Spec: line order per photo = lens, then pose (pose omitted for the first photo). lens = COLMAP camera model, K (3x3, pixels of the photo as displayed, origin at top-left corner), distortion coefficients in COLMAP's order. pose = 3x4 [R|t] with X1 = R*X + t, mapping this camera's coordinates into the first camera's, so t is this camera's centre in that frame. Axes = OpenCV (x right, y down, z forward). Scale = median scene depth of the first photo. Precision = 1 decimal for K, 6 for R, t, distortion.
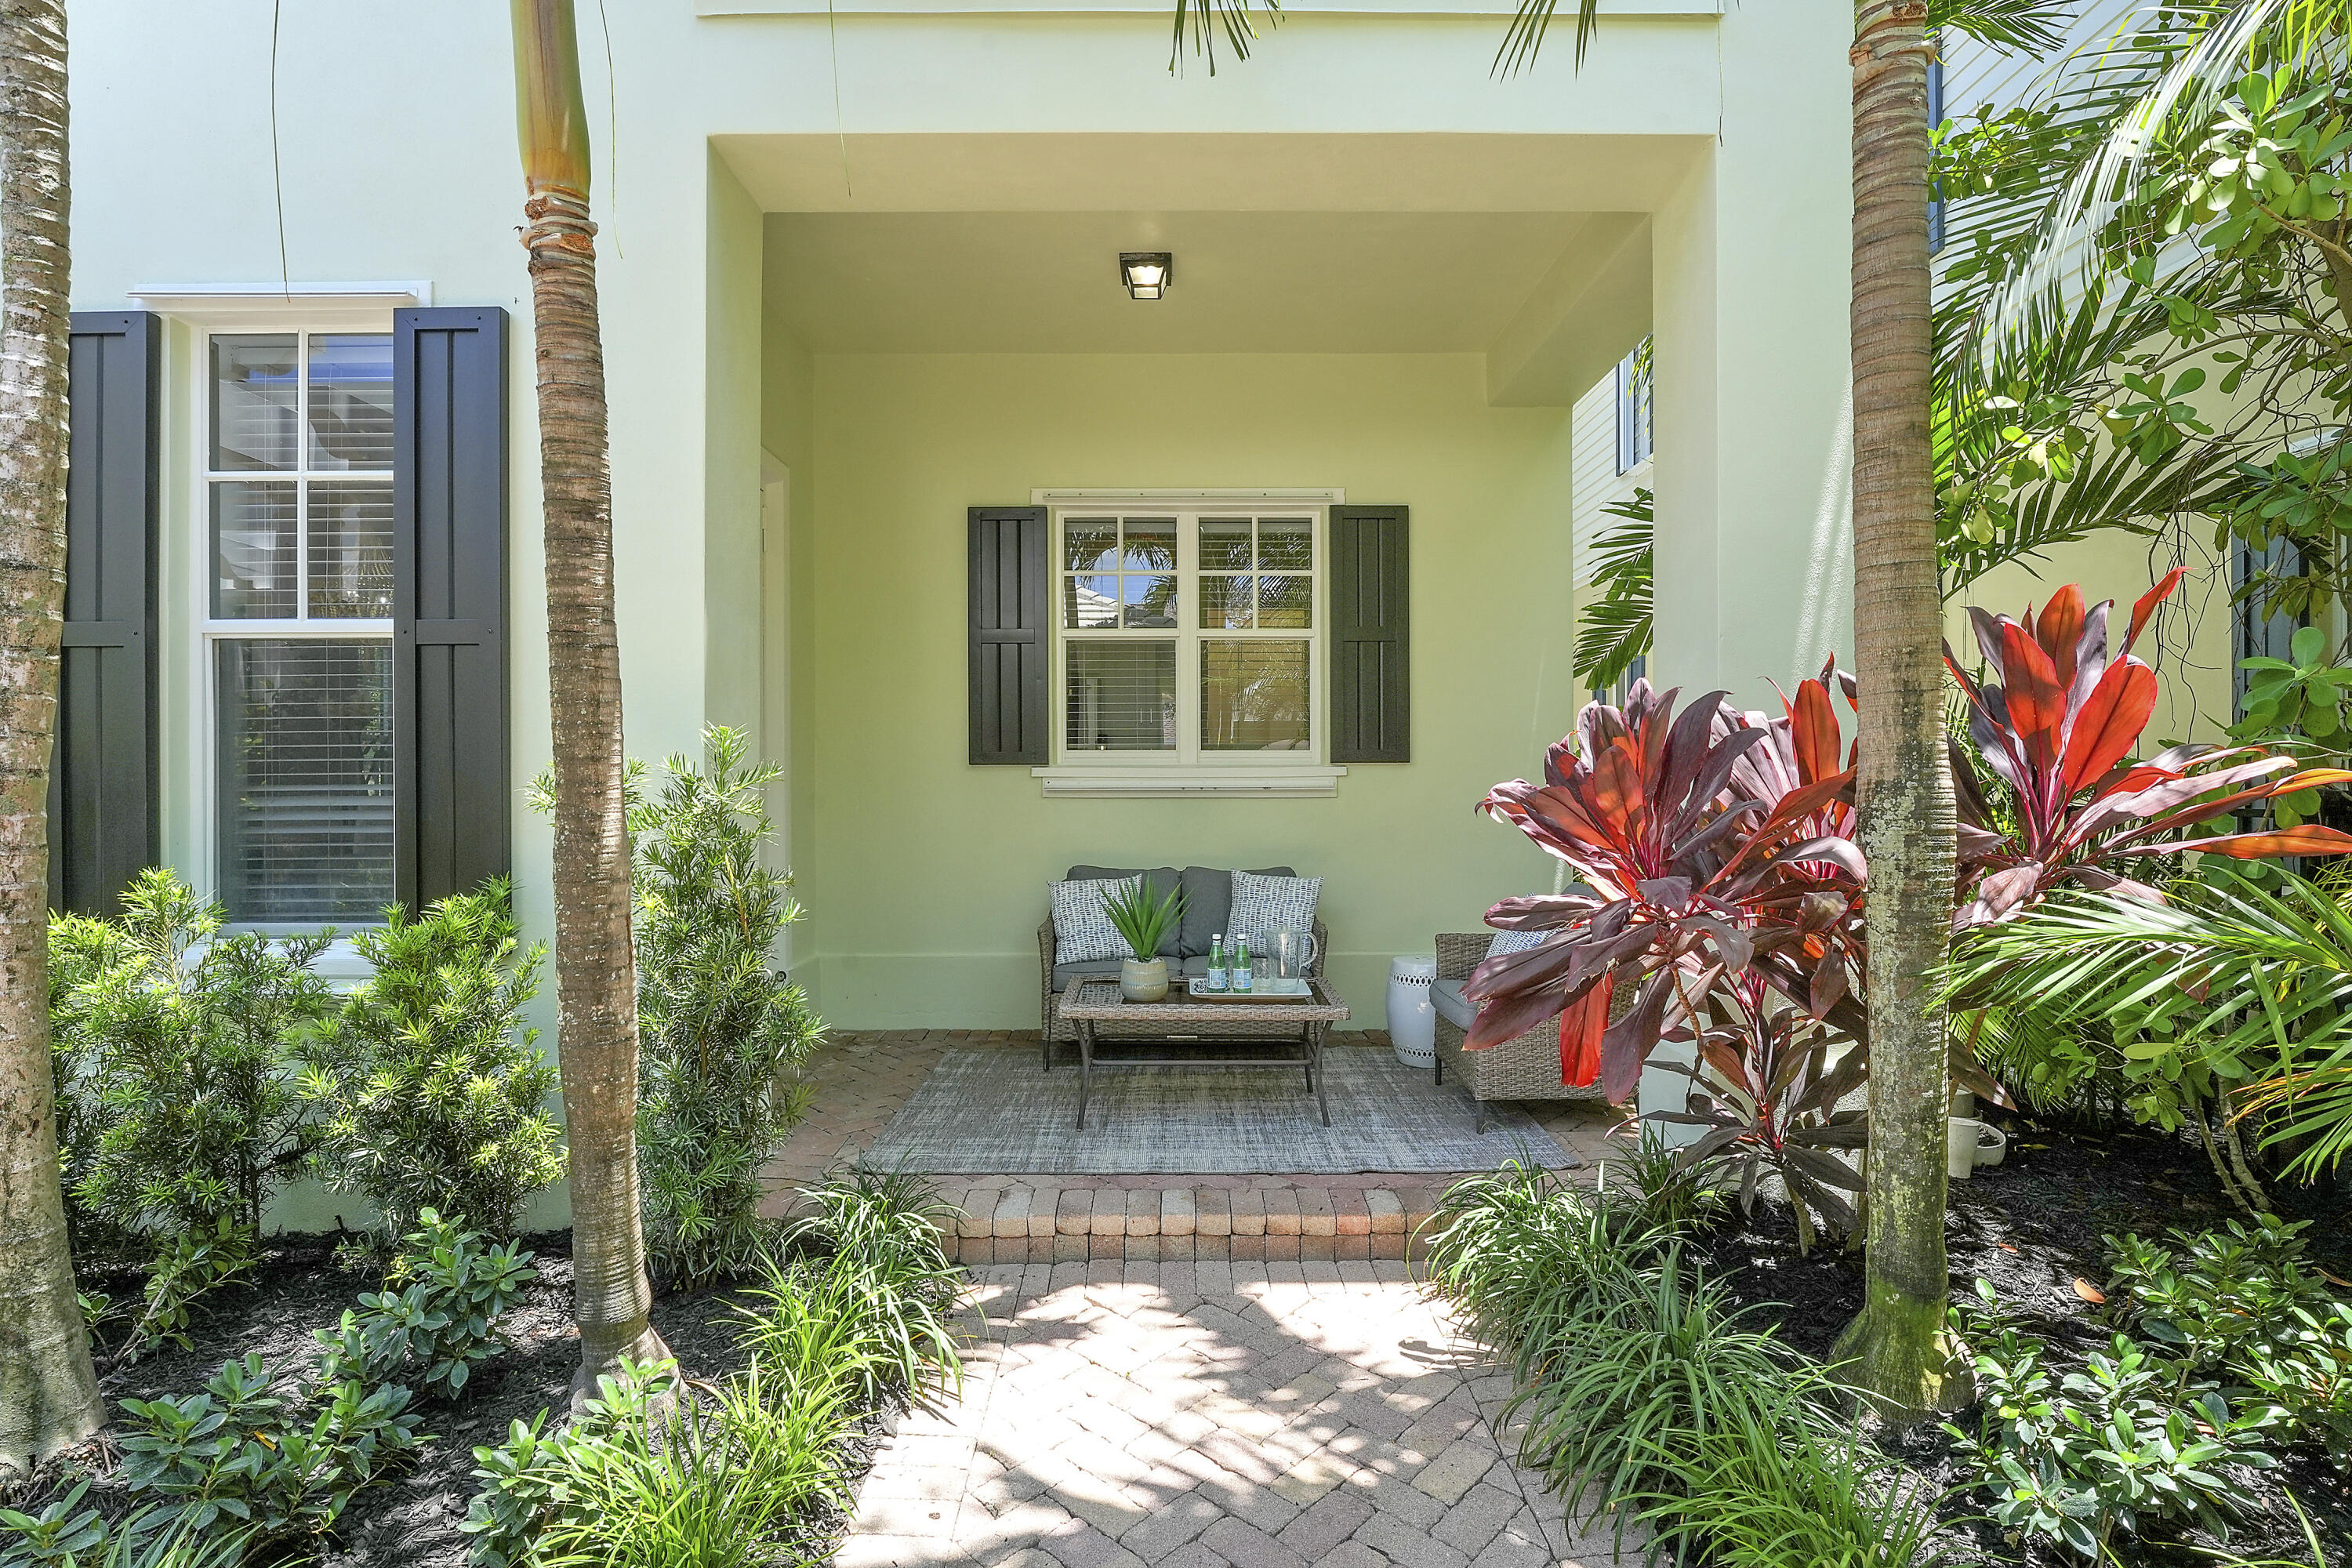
lens RADIAL K [[1082.8, 0, 1176.8], [0, 1082.8, 784.4], [0, 0, 1]] dist [-0.020257, 0.000676]
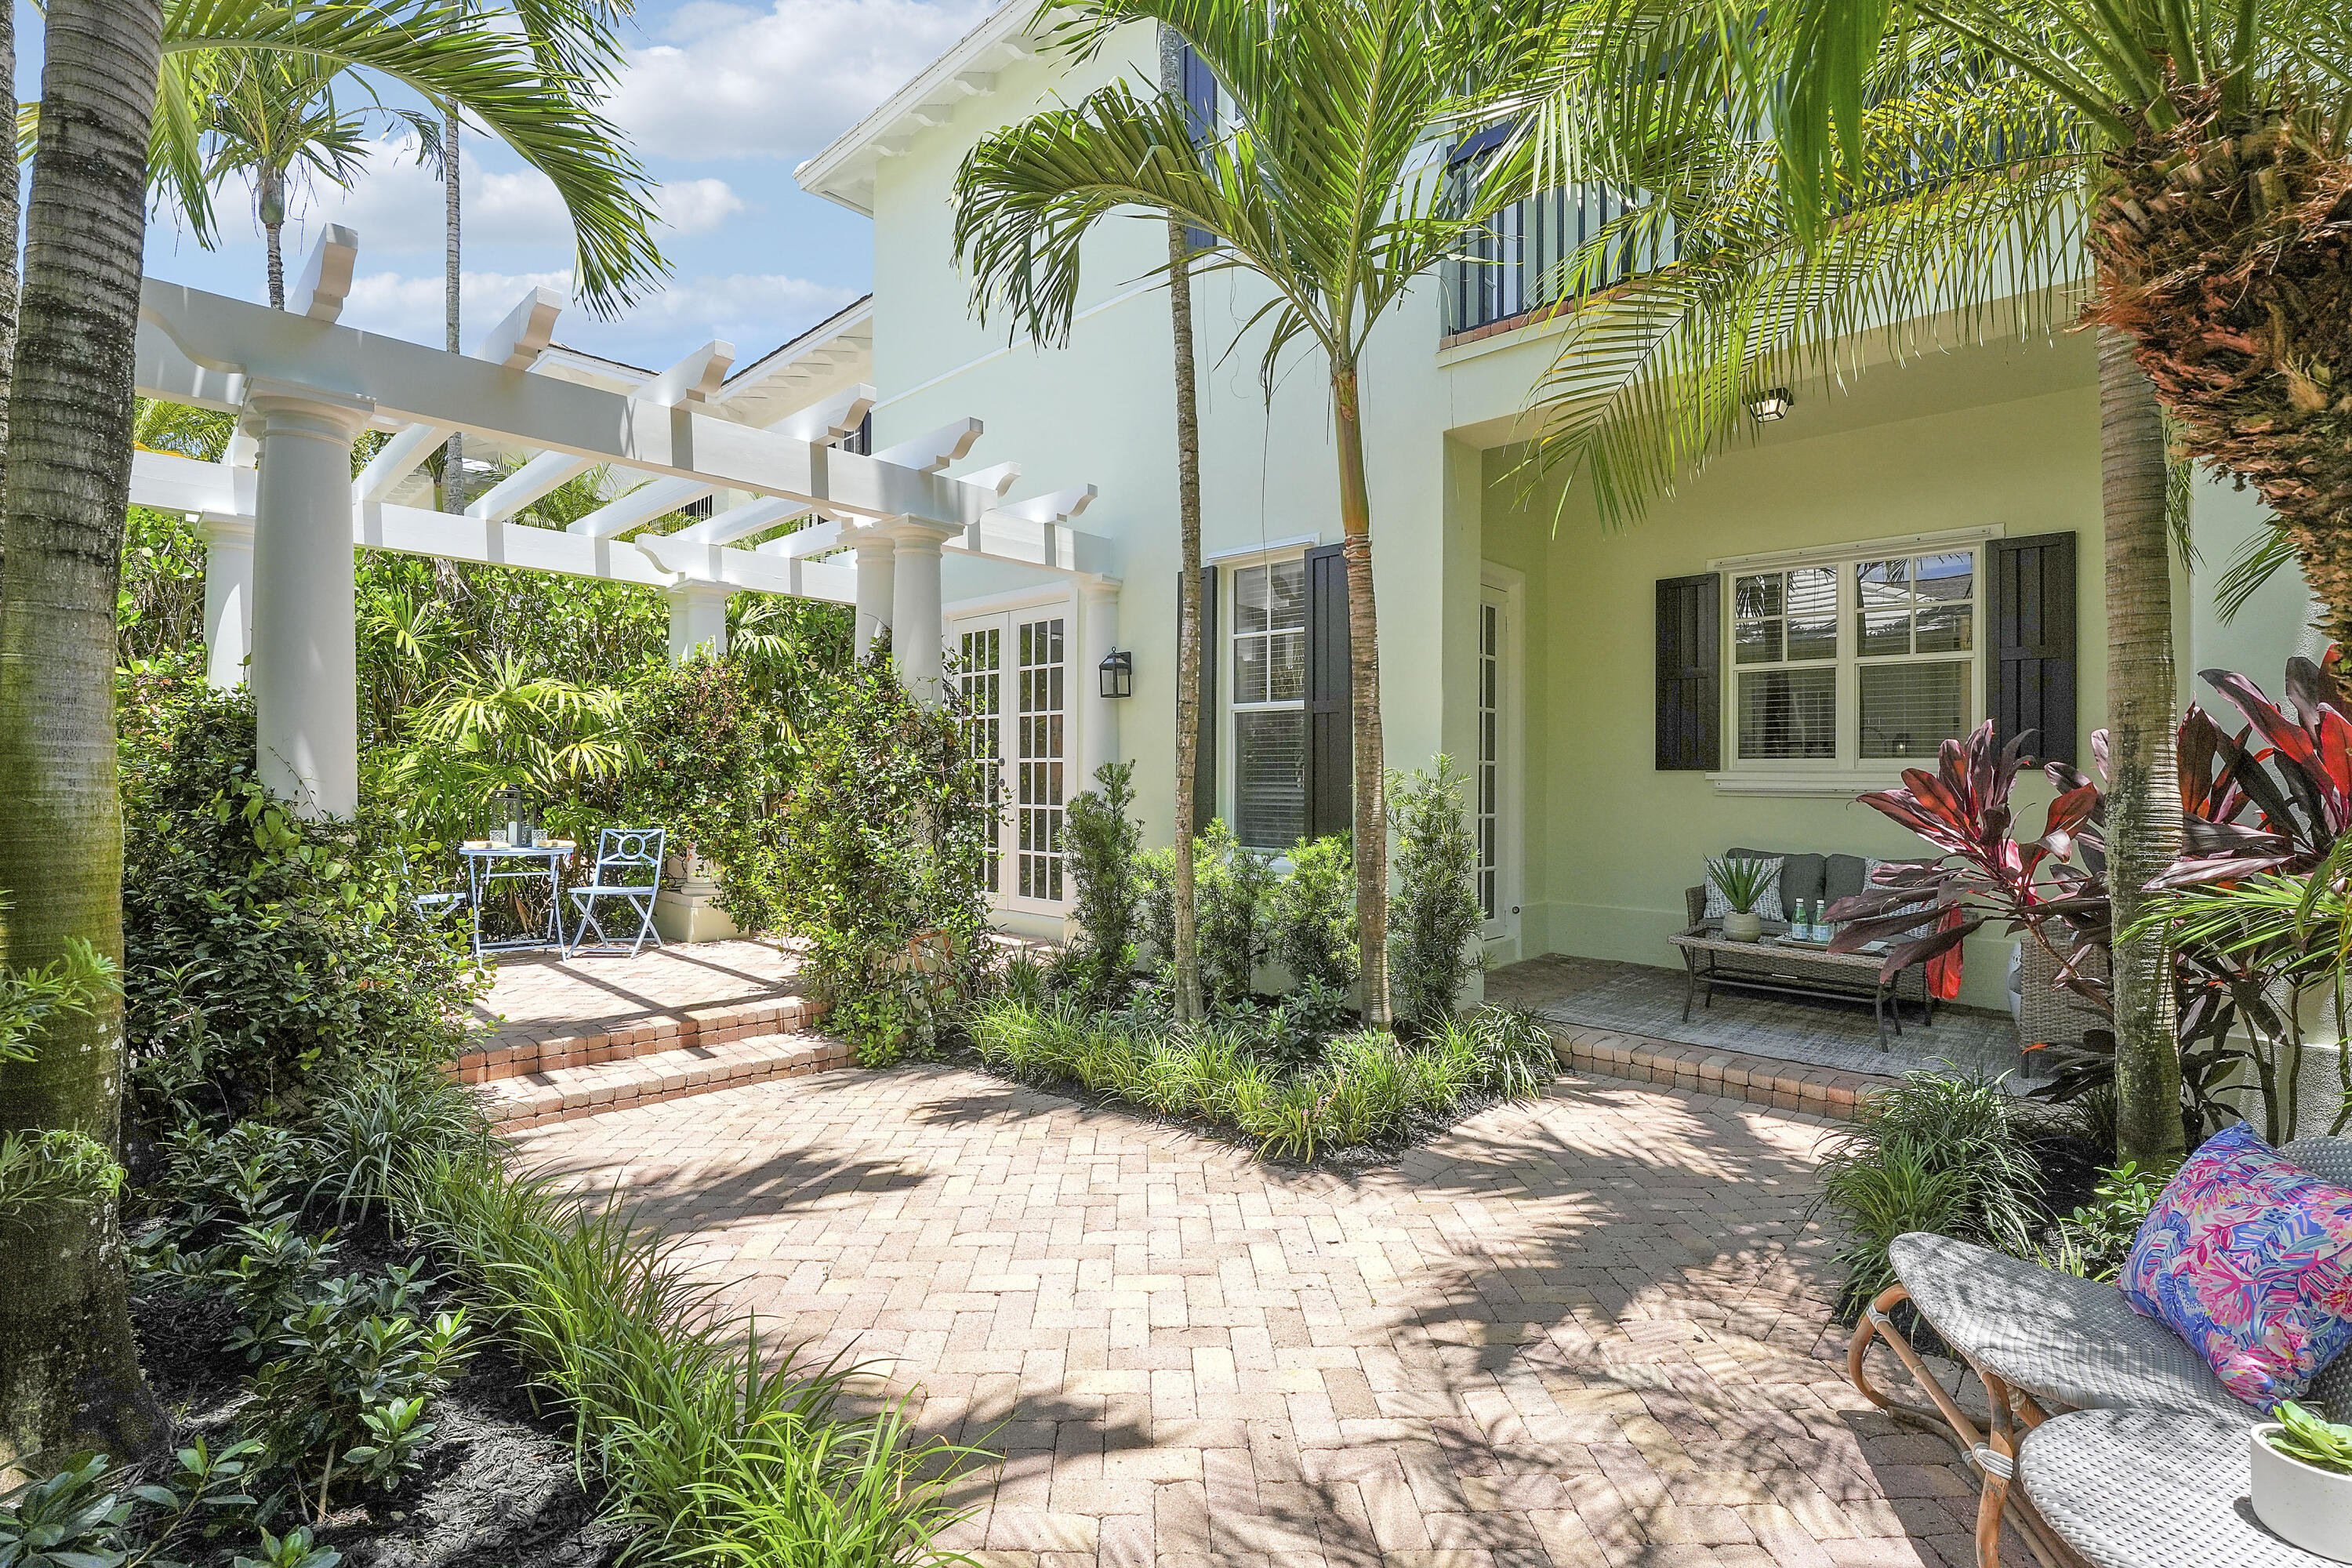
lens RADIAL K [[1066.6, 0, 1173.2], [0, 1066.6, 777.9], [0, 0, 1]] dist [0.001035, 0.000173]
pose [[0.716664, 0.008007, -0.697372, 0.558659], [-0.009150, 0.999956, 0.002078, -0.010922], [0.697358, 0.004891, 0.716706, -0.694032]]
